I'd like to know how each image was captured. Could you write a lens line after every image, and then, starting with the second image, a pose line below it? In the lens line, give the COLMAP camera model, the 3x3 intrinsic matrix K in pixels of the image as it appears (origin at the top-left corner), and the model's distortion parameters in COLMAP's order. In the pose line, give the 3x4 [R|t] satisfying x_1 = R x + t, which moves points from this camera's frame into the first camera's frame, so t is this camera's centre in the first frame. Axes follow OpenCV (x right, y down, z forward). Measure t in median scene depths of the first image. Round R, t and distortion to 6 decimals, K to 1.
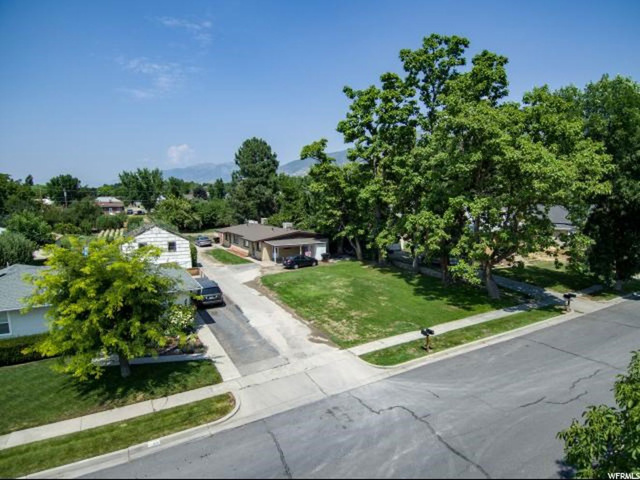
lens RADIAL K [[381.8, 0, 342.8], [0, 381.8, 252.3], [0, 0, 1]] dist [0.093272, -0.117015]
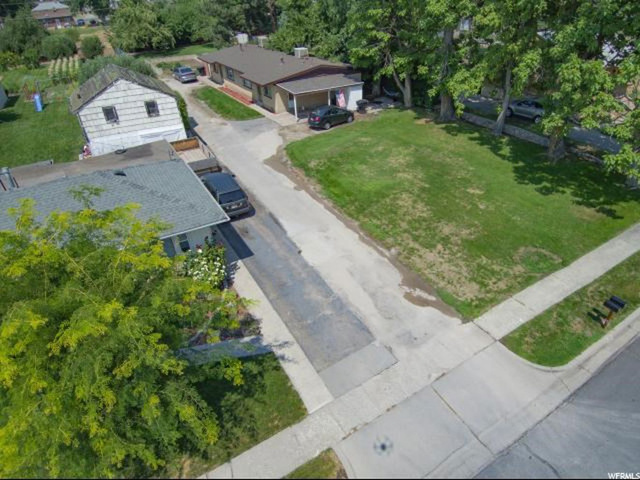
lens RADIAL K [[381.8, 0, 342.8], [0, 381.8, 252.3], [0, 0, 1]] dist [0.093272, -0.117015]
pose [[0.999416, -0.032446, 0.010744, -0.121326], [0.024091, 0.891729, 0.451927, -0.087007], [-0.024244, -0.451404, 0.891990, 0.267949]]
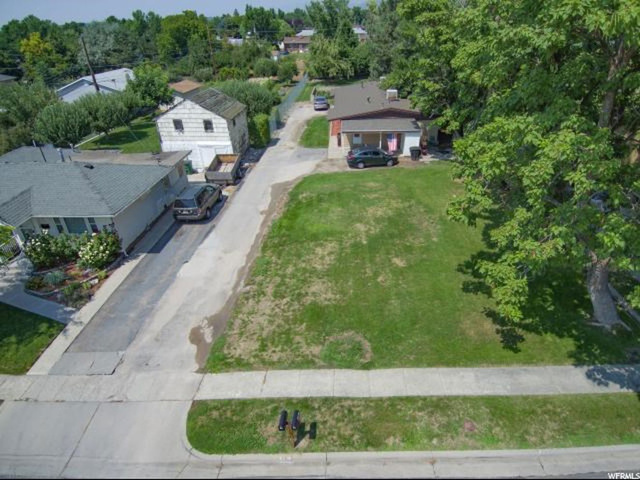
lens RADIAL K [[381.8, 0, 342.8], [0, 381.8, 252.3], [0, 0, 1]] dist [0.093272, -0.117015]
pose [[0.856309, 0.253513, -0.449963, 0.249147], [-0.061983, 0.915385, 0.397779, -0.112780], [0.512732, -0.312731, 0.799566, 0.378890]]
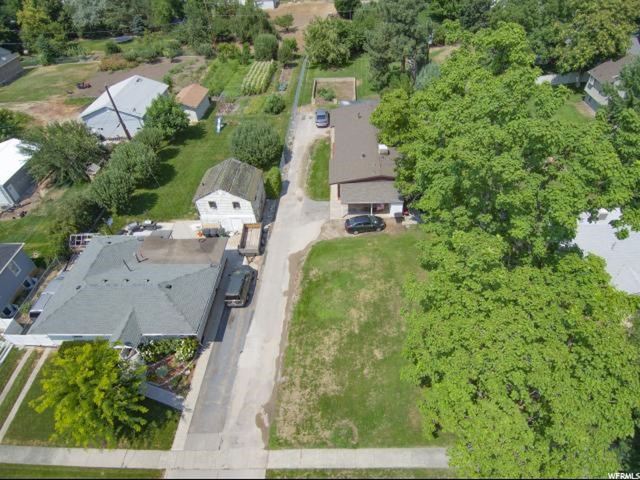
lens RADIAL K [[381.8, 0, 342.8], [0, 381.8, 252.3], [0, 0, 1]] dist [0.093272, -0.117015]
pose [[0.856921, 0.343246, -0.384537, 0.259018], [-0.048183, 0.796101, 0.603242, -0.551883], [0.513191, -0.498403, 0.698734, 0.330243]]
